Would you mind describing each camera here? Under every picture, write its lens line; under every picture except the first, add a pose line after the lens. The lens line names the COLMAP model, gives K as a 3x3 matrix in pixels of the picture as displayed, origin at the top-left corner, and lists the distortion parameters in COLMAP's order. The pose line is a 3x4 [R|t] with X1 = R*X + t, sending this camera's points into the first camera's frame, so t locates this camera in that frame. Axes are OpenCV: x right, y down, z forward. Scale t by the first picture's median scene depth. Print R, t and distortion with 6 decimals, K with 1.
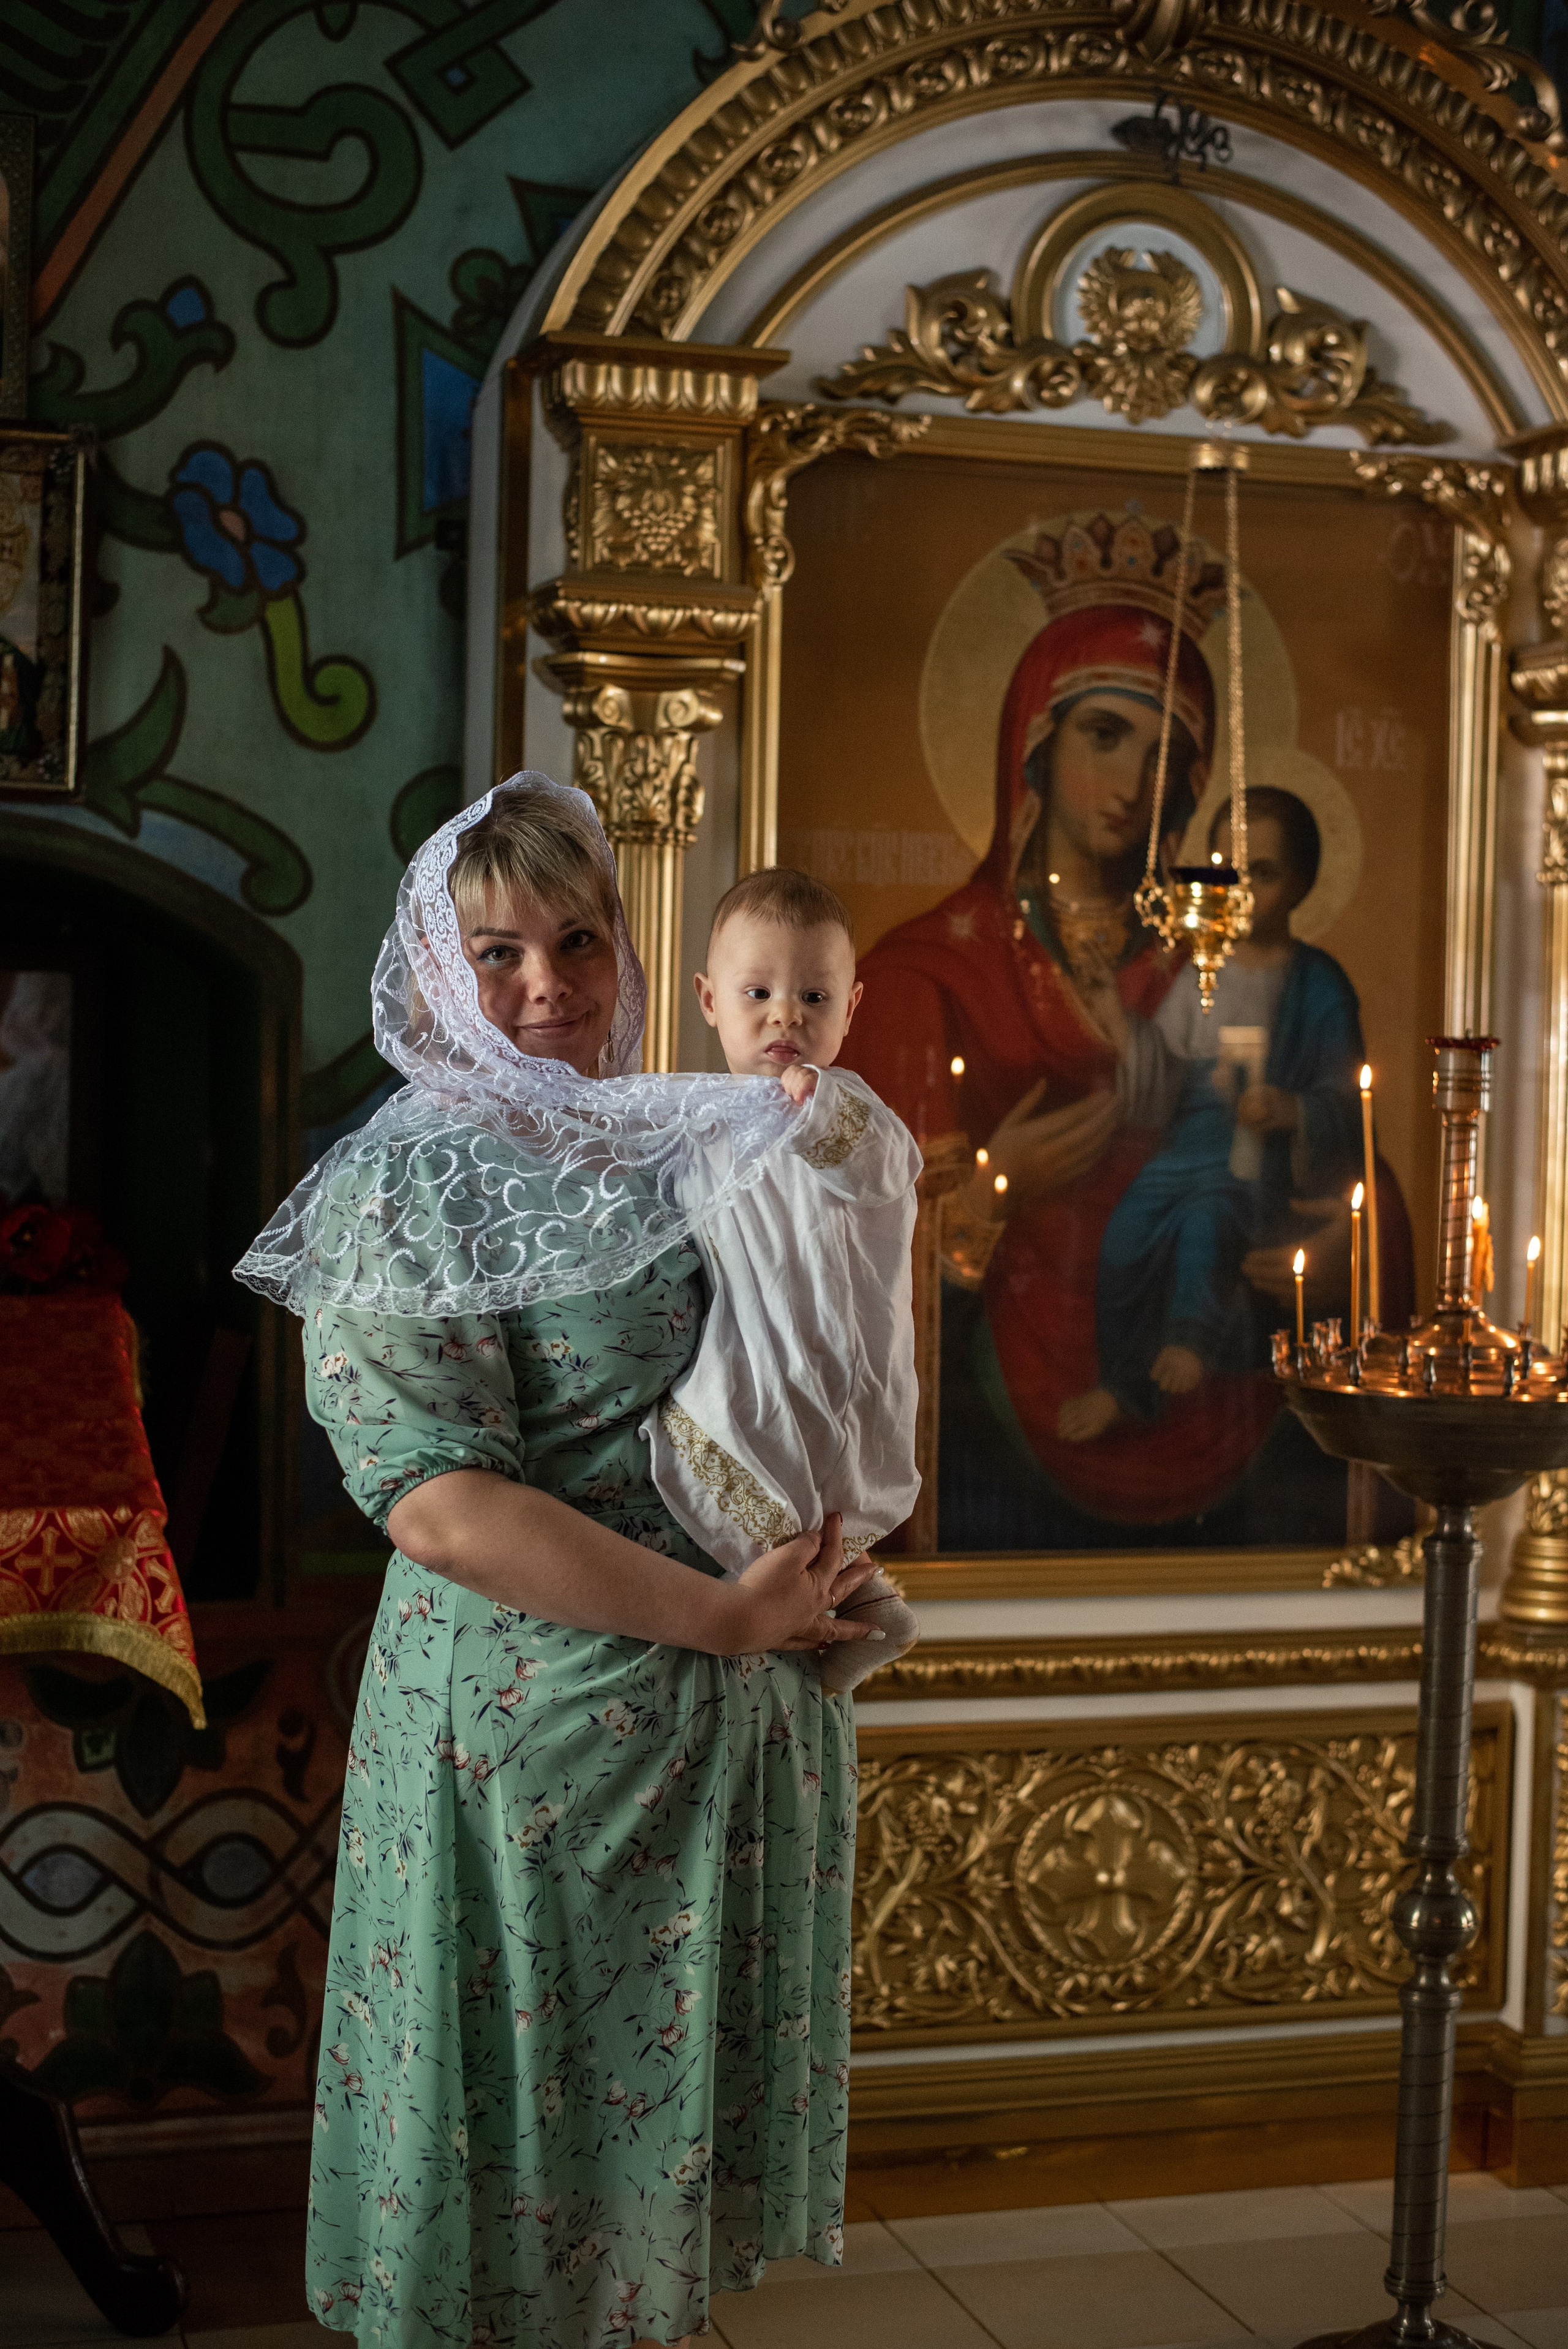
lens RADIAL K [[3460.9, 0, 784.0], [0, 3460.9, 1174.5], [0, 0, 1]] dist [-0.086456, -0.018059]
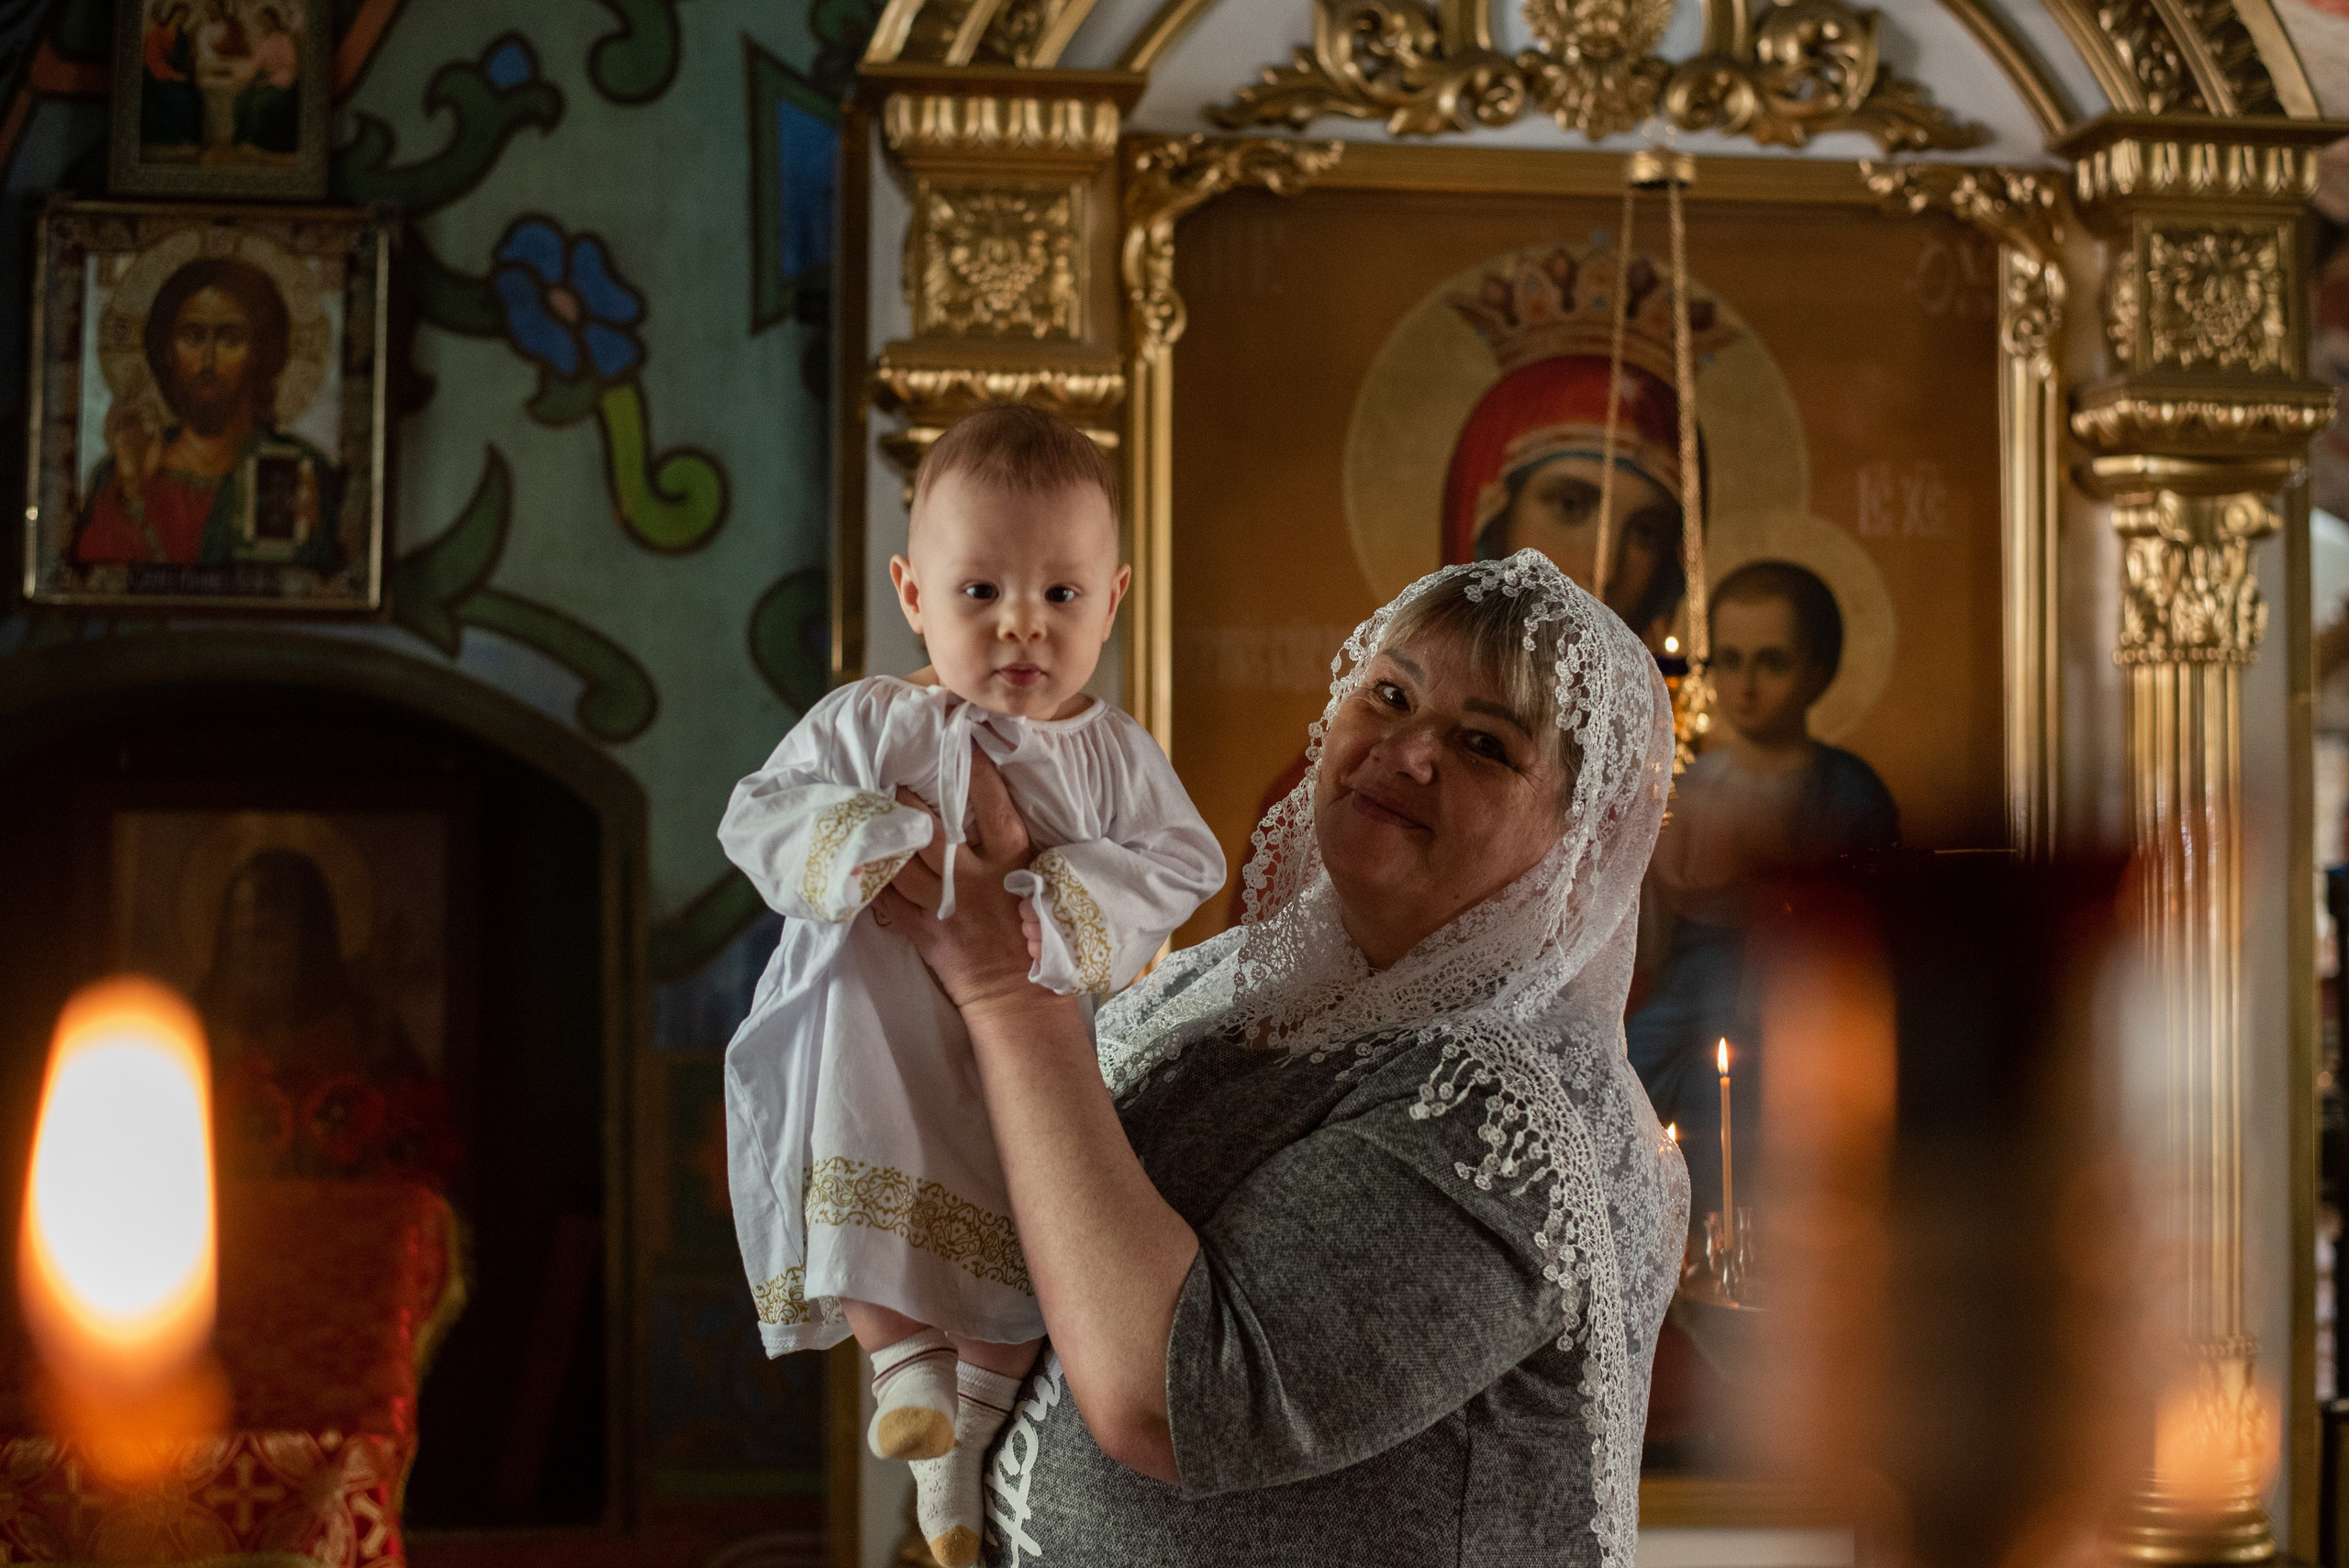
lens RADIAL K [[3460.8, 0, 1174.5], [0, 3460.8, 784.0], [0, 0, 1]] dist [-0.086456, -0.018059]
pose [[0.986987, -0.024309, -0.158952, 0.133744], [0.013899, 0.997704, -0.066279, -0.004190], [0.160198, 0.063207, 0.985059, 0.155823]]
